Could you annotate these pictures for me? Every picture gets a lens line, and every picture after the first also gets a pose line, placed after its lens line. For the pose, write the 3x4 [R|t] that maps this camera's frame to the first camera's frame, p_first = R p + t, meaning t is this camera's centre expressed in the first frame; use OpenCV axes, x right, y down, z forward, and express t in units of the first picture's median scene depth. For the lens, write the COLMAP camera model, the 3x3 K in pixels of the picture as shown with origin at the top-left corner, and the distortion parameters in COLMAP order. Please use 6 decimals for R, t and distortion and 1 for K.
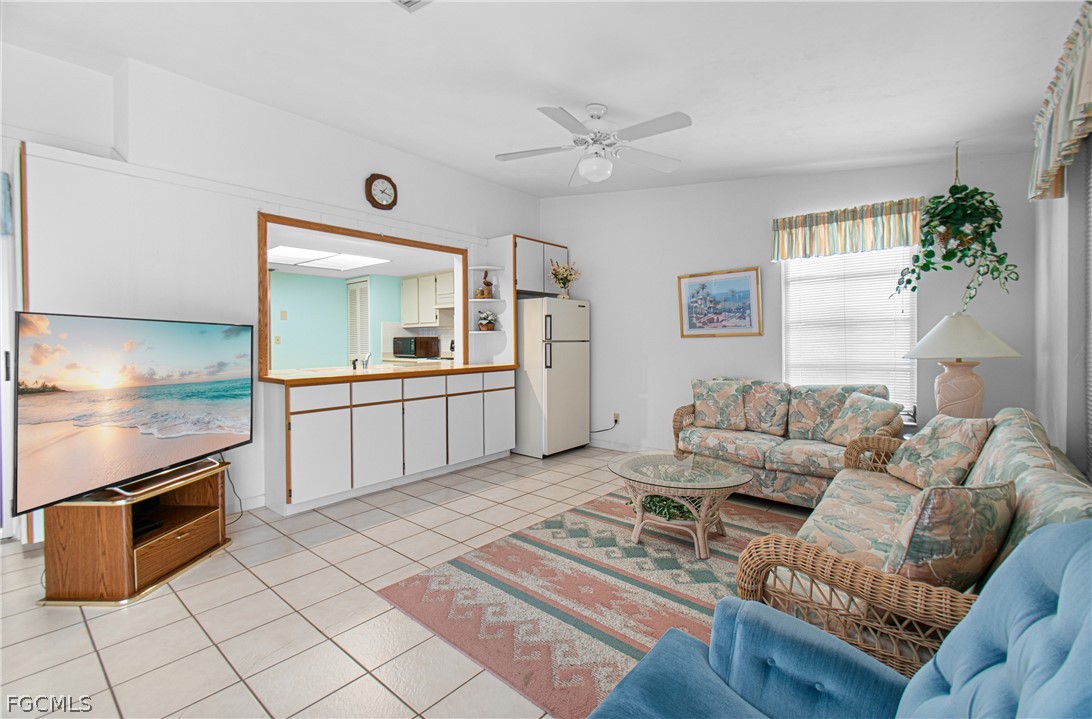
lens RADIAL K [[476.6, 0, 547.0], [0, 476.6, 349.4], [0, 0, 1]] dist [0.004244, 0.000326]
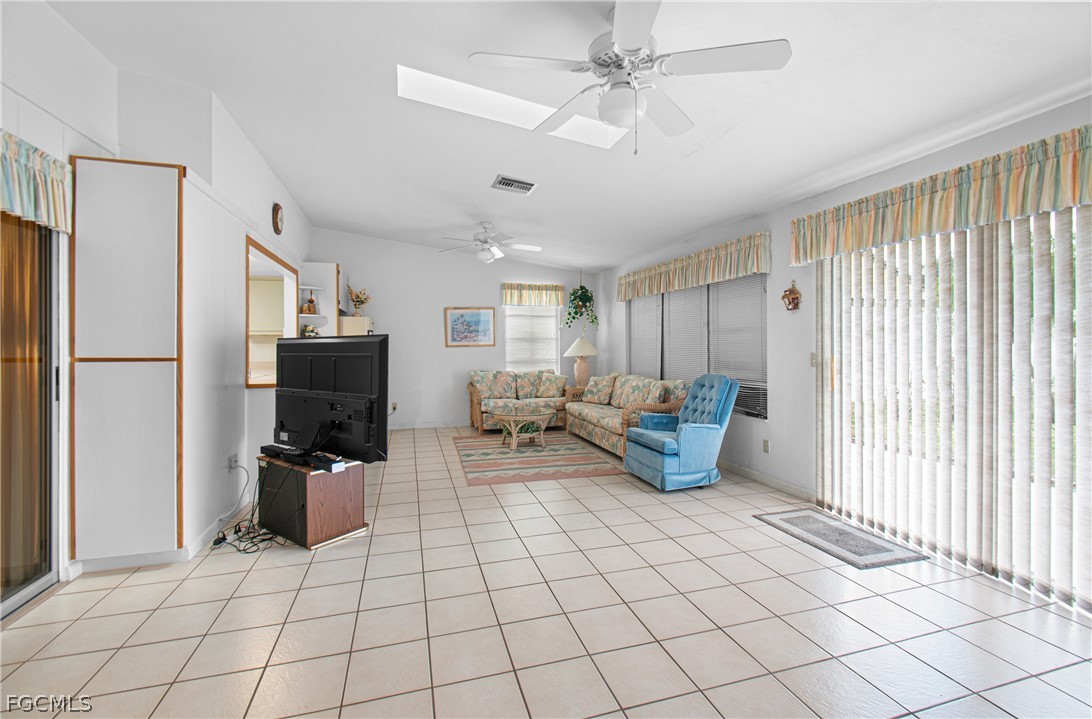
lens RADIAL K [[476.6, 0, 549.9], [0, 476.6, 350.8], [0, 0, 1]] dist [0.004244, 0.000326]
pose [[0.551276, -0.009352, 0.834271, -1.009256], [0.019397, 0.999811, -0.001609, -0.004462], [-0.834098, 0.017069, 0.551353, -0.168883]]
